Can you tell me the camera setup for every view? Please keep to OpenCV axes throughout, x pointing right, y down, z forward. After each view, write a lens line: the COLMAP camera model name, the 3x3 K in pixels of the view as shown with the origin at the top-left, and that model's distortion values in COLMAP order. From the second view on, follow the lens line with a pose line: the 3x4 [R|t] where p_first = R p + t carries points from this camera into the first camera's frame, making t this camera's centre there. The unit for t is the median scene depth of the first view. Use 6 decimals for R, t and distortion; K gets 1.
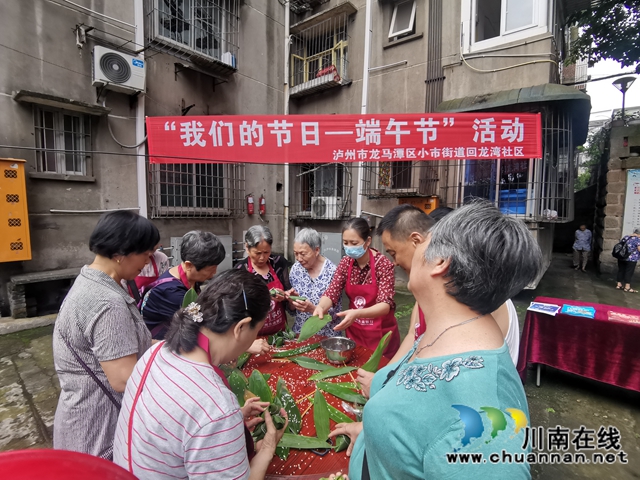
lens RADIAL K [[338.7, 0, 320.0], [0, 338.7, 240.0], [0, 0, 1]] dist [-0.003270, -0.000907]
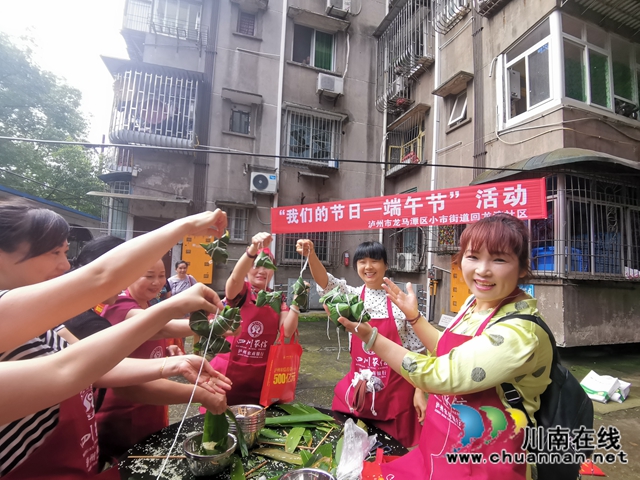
lens RADIAL K [[314.4, 0, 320.0], [0, 314.4, 240.0], [0, 0, 1]] dist [0.151064, -0.000159]
pose [[0.867523, -0.023018, -0.496864, 0.520121], [-0.060819, 0.986524, -0.151893, 0.032004], [0.493664, 0.161990, 0.854432, -0.246336]]
